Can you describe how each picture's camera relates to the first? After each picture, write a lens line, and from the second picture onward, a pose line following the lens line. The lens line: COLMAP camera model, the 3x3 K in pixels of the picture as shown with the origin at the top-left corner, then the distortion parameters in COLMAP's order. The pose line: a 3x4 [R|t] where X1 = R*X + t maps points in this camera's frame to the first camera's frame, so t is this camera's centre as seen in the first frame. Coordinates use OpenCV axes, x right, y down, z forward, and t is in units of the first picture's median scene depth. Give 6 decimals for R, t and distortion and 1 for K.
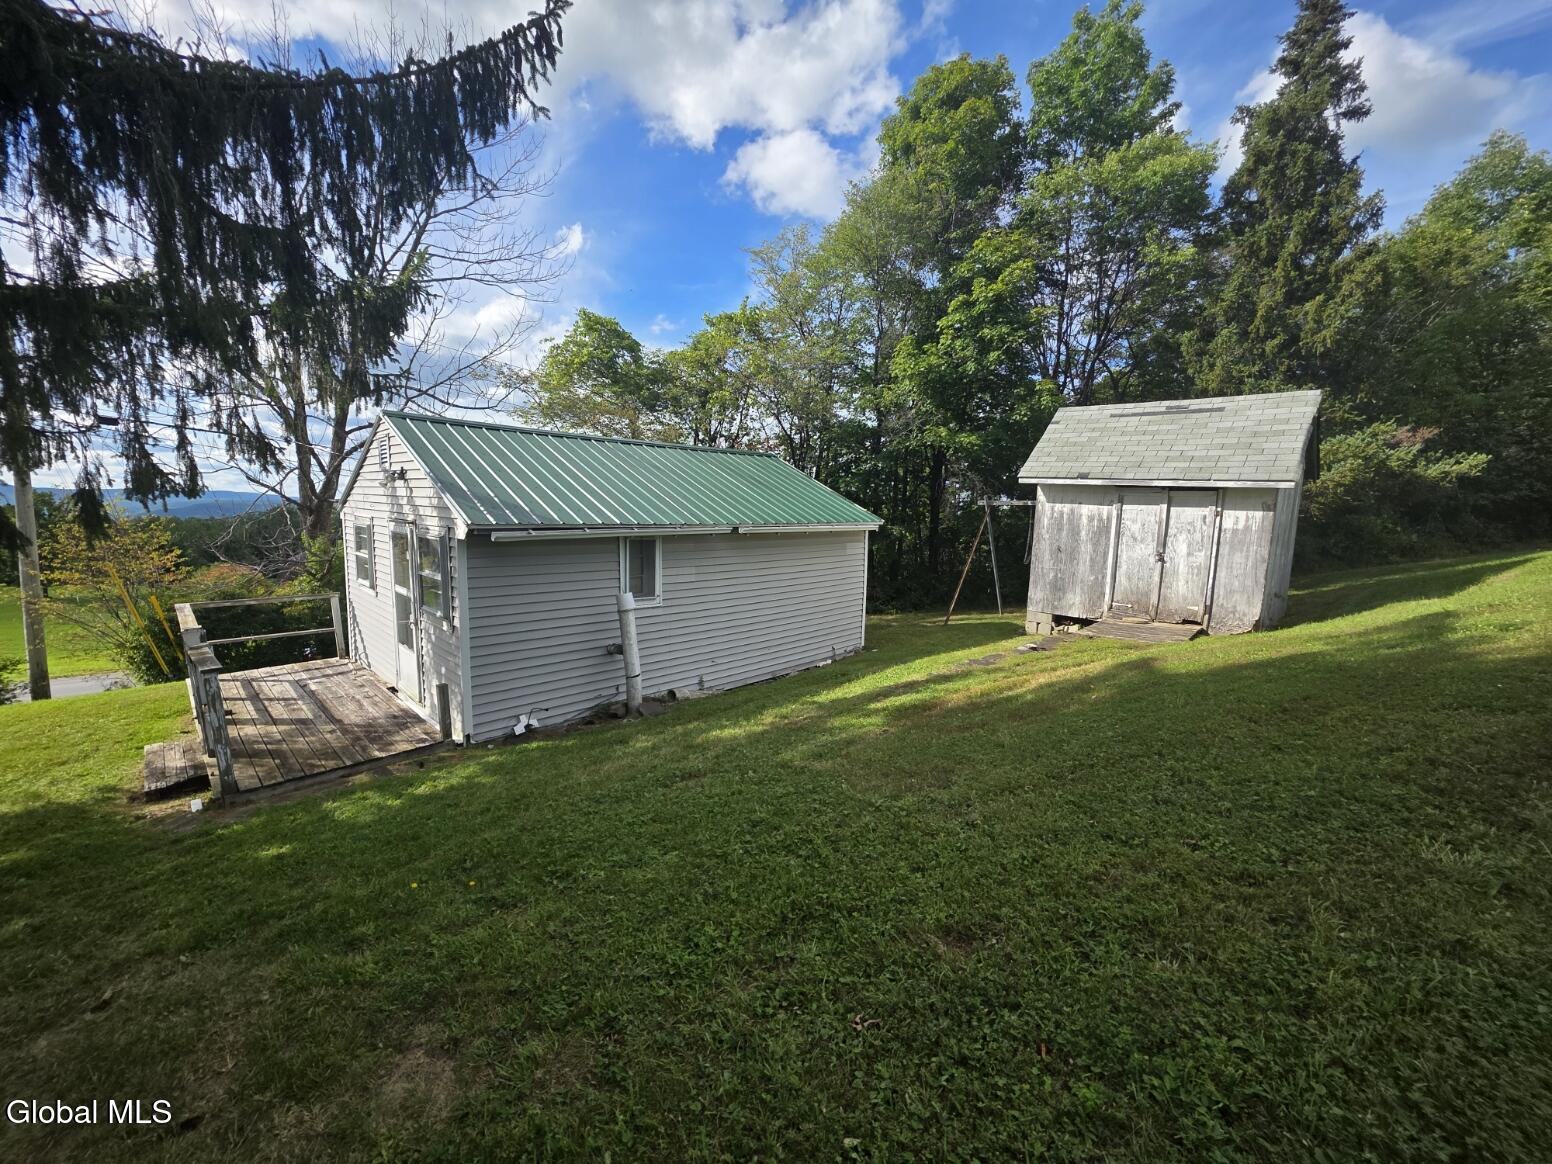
lens RADIAL K [[618.9, 0, 767.0], [0, 618.9, 580.1], [0, 0, 1]] dist [0.002037, -0.000598]
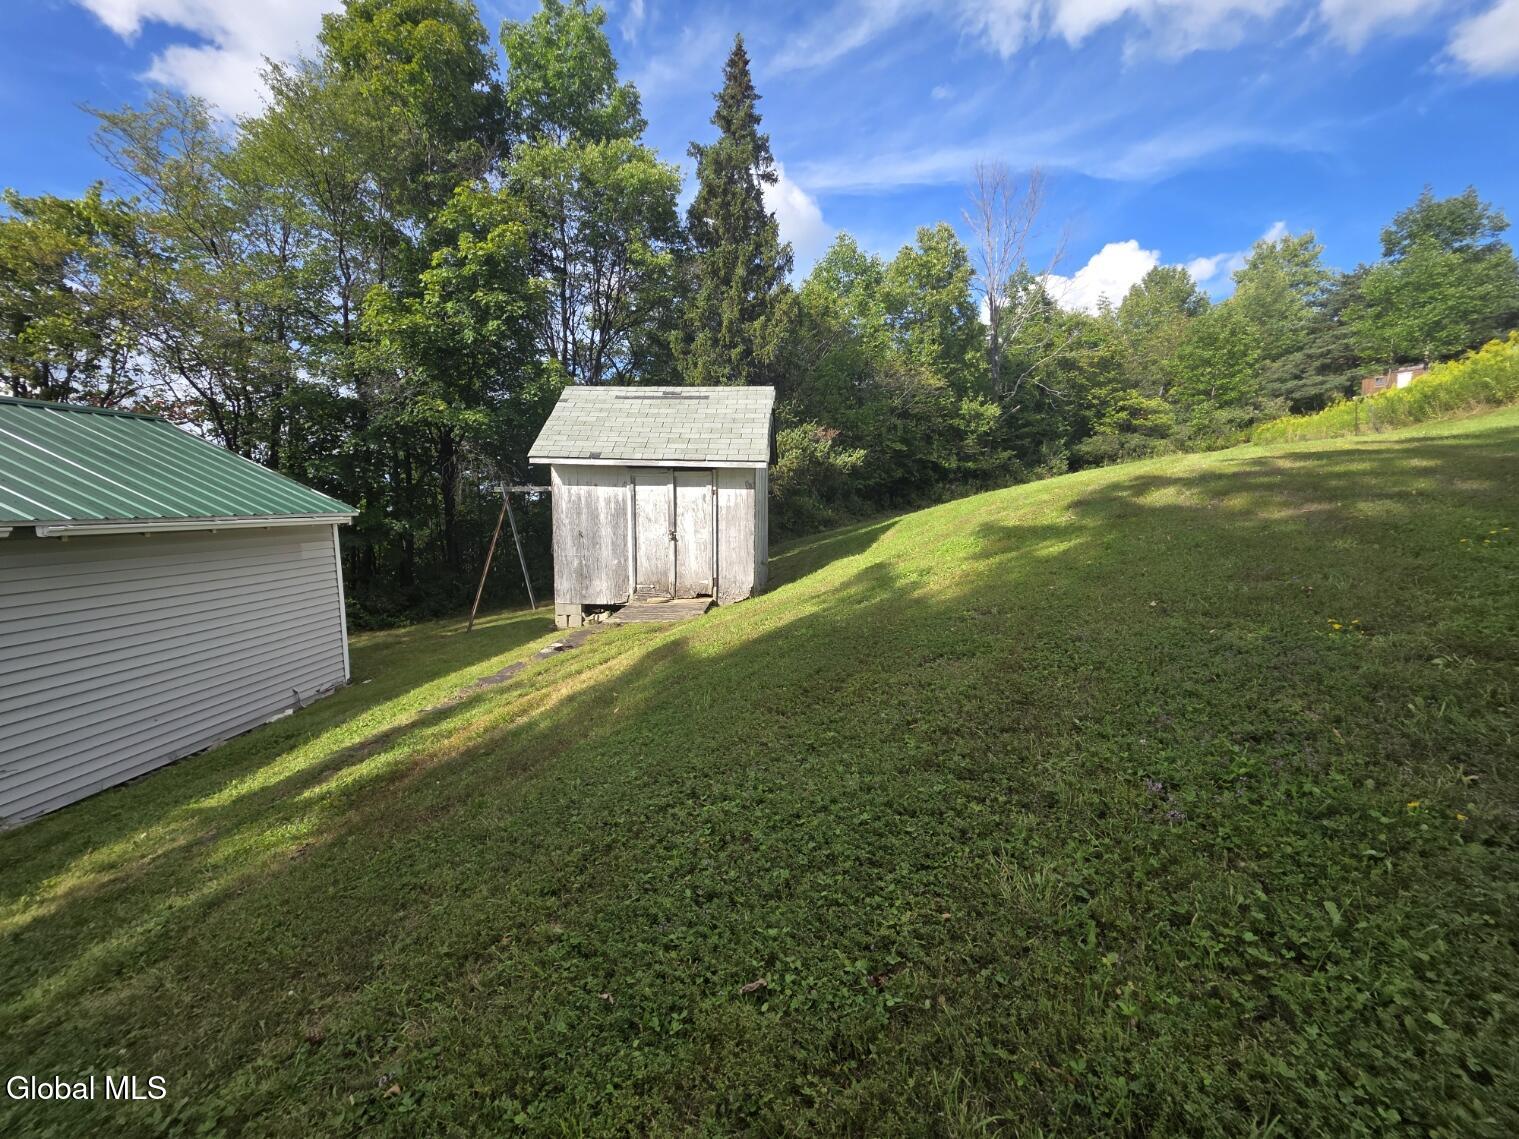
lens RADIAL K [[605.1, 0, 759.5], [0, 605.1, 569.5], [0, 0, 1]] dist [-0.003075, -0.000160]
pose [[0.759846, -0.094597, 0.643184, 0.085726], [0.097789, 0.994731, 0.030775, 0.001168], [-0.642706, 0.039512, 0.765093, 0.130309]]
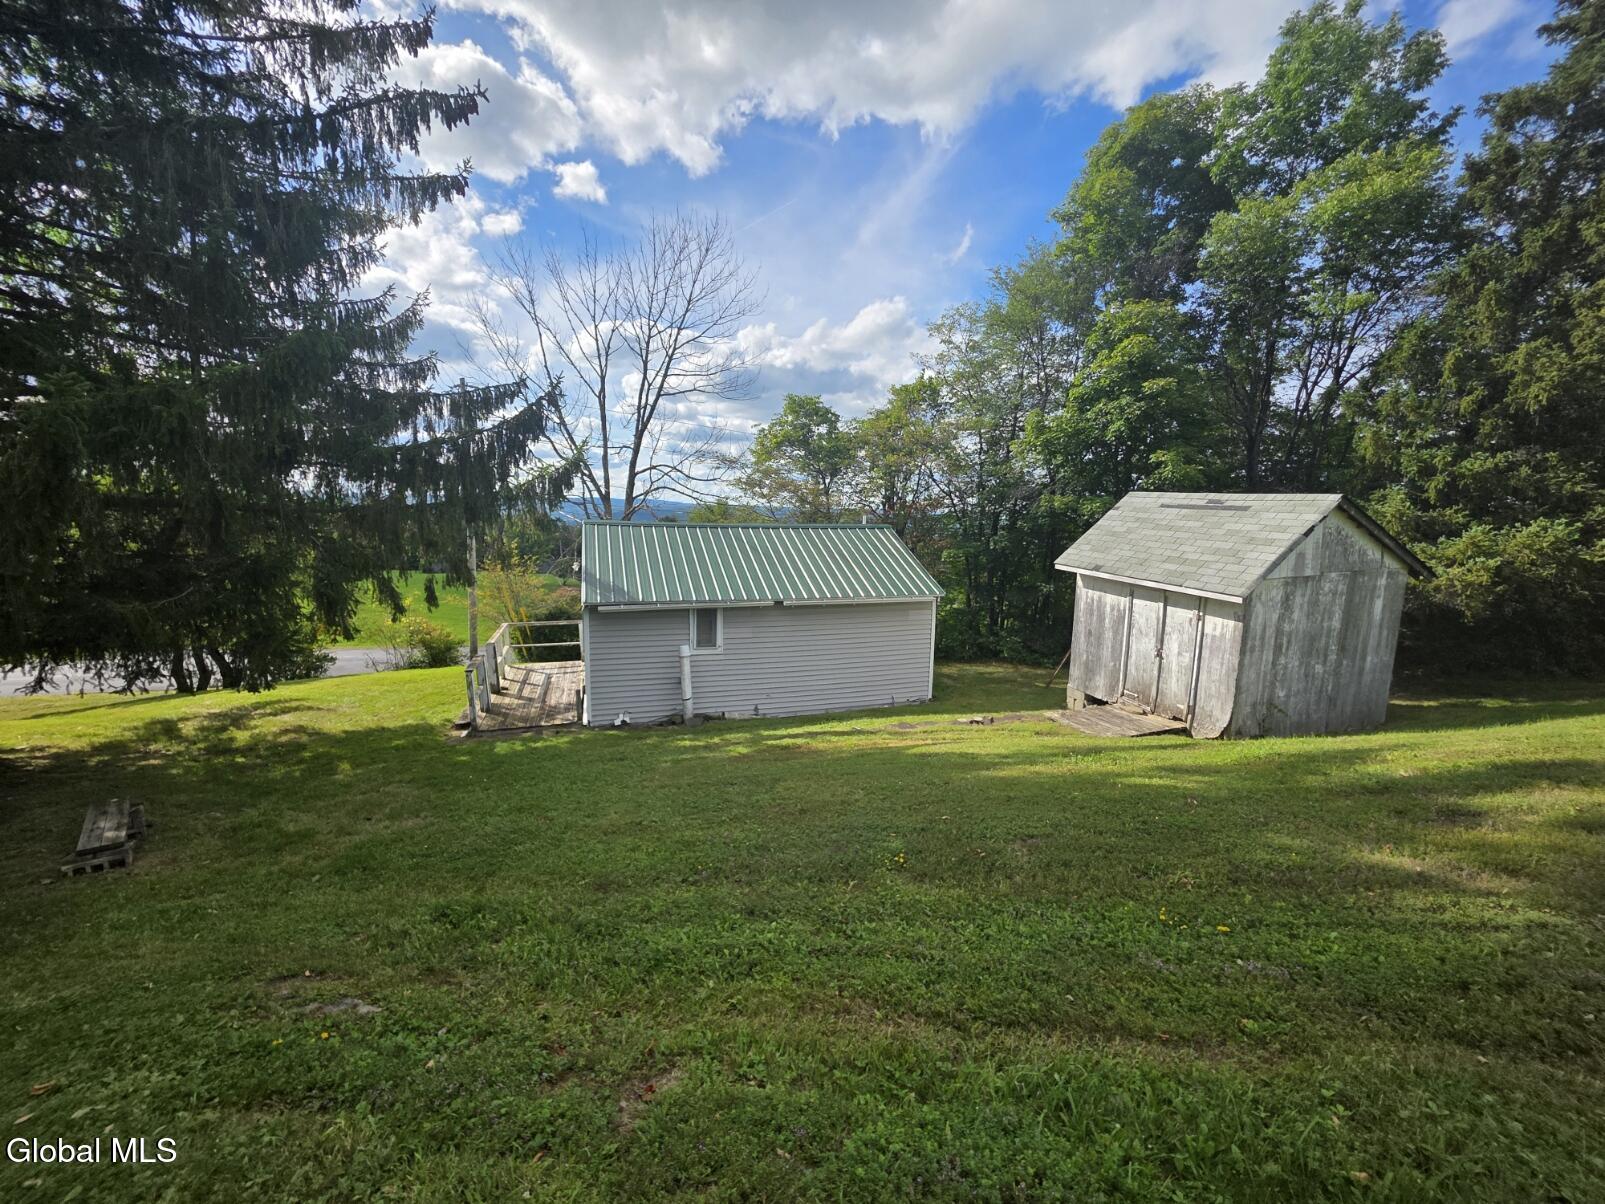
lens RADIAL K [[643.2, 0, 802.5], [0, 643.2, 602.0], [0, 0, 1]] dist [0.006926, -0.000099]
pose [[0.888608, 0.067674, -0.453648, 0.546188], [-0.057813, 0.997693, 0.035589, -0.116577], [0.455010, -0.005398, 0.890470, -0.213532]]
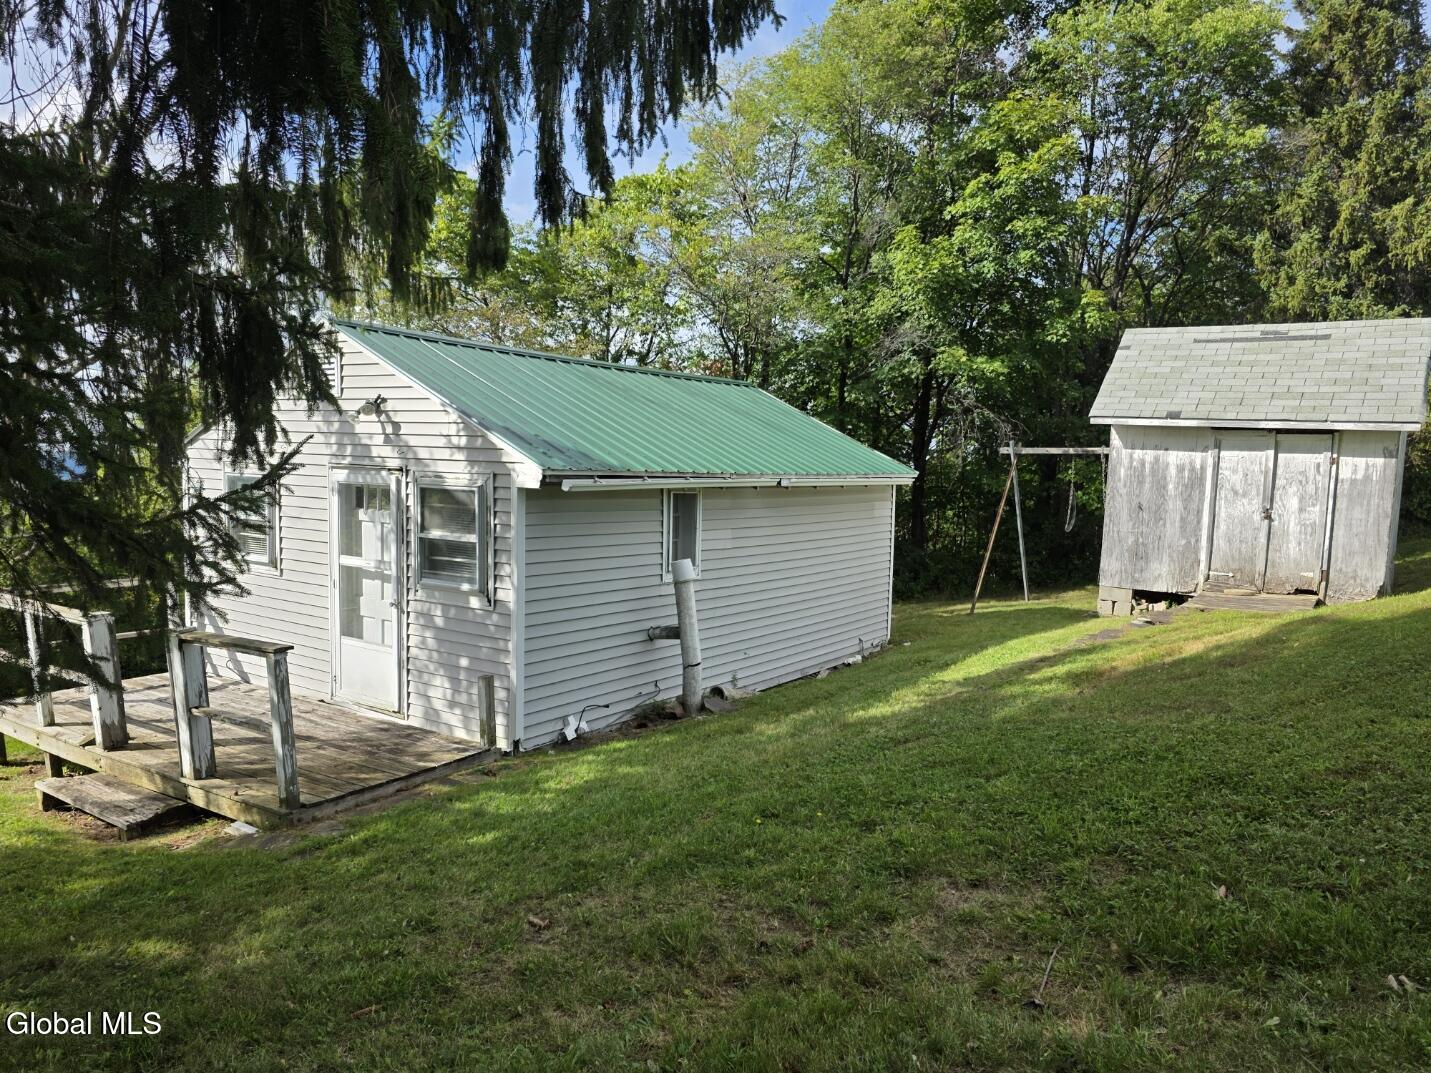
lens RADIAL K [[998.8, 0, 718.8], [0, 998.8, 553.7], [0, 0, 1]] dist [0.061574, -0.048701]
pose [[0.985229, -0.012592, 0.170776, -0.292788], [0.016960, 0.999565, -0.024139, 0.033264], [-0.170398, 0.026678, 0.985014, -0.188740]]
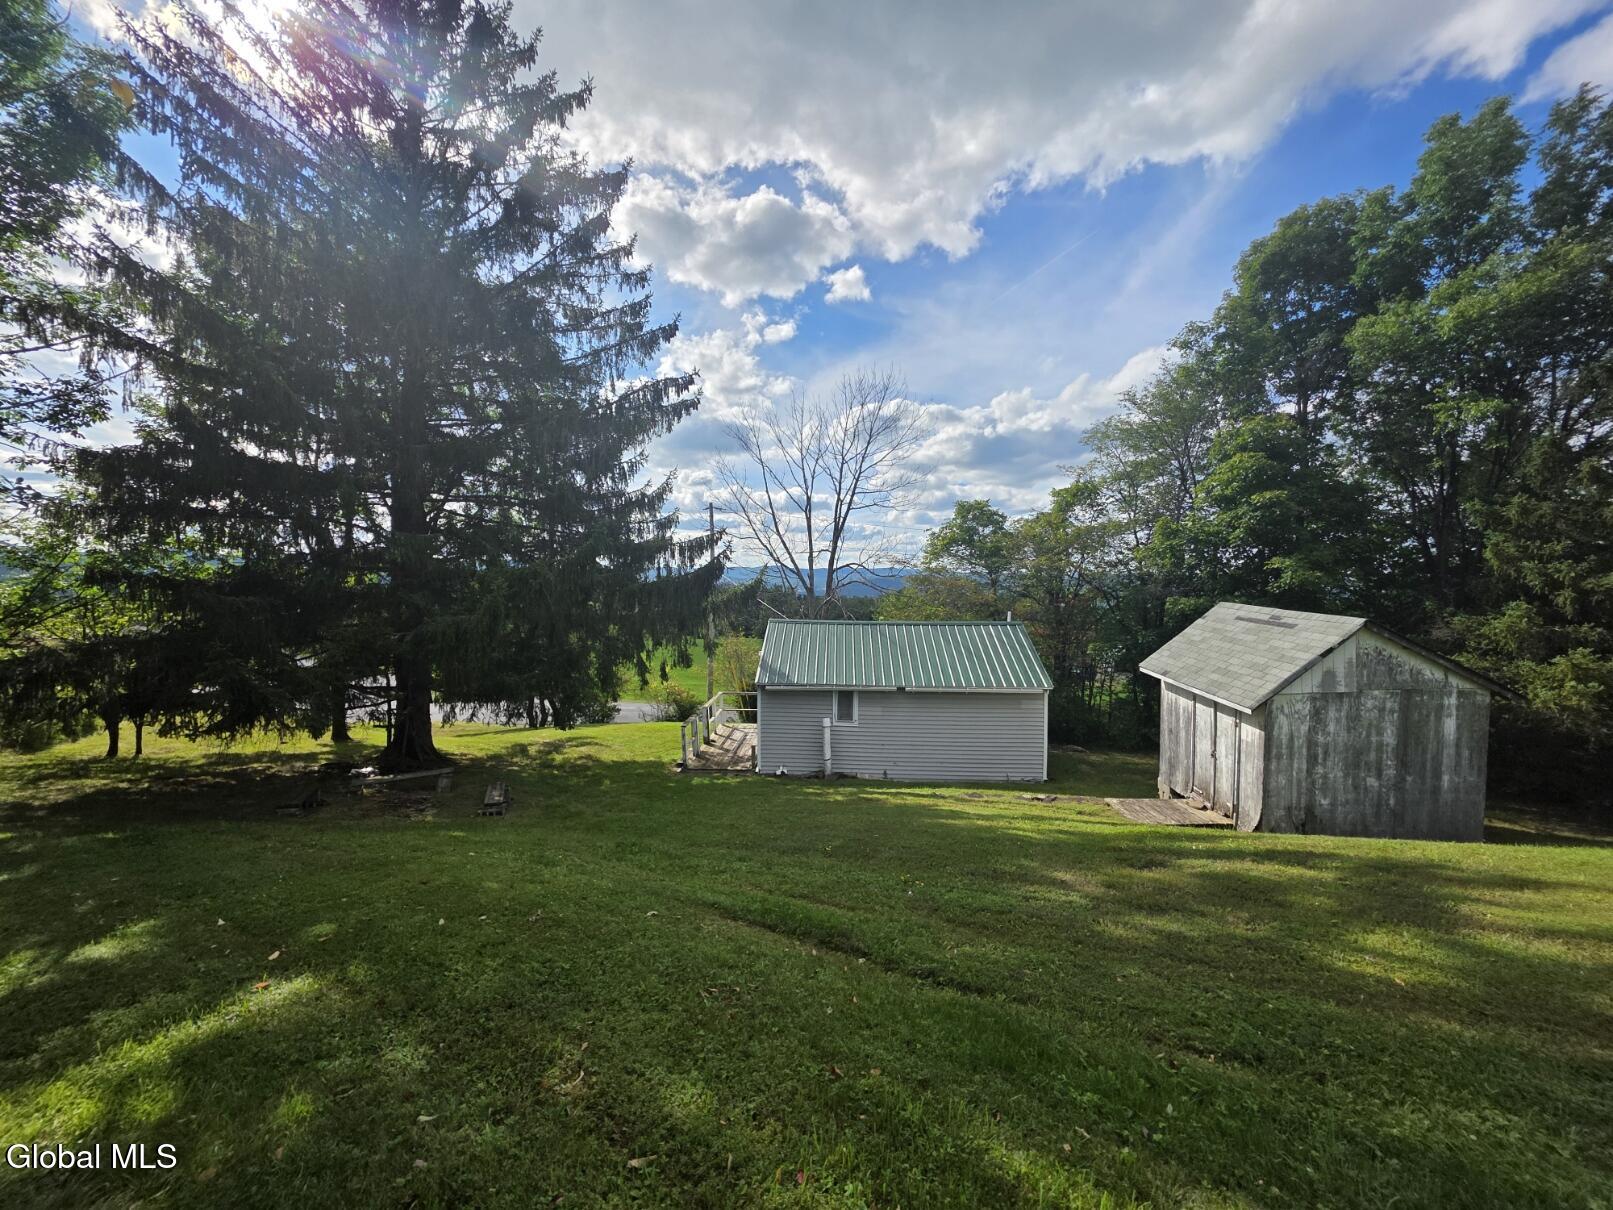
lens RADIAL K [[649.6, 0, 806.5], [0, 649.6, 605.0], [0, 0, 1]] dist [0.001773, 0.000255]
pose [[0.657241, 0.024206, -0.753292, 0.963947], [-0.078778, 0.996216, -0.036722, -0.192753], [0.749552, 0.083478, 0.656660, -0.350556]]
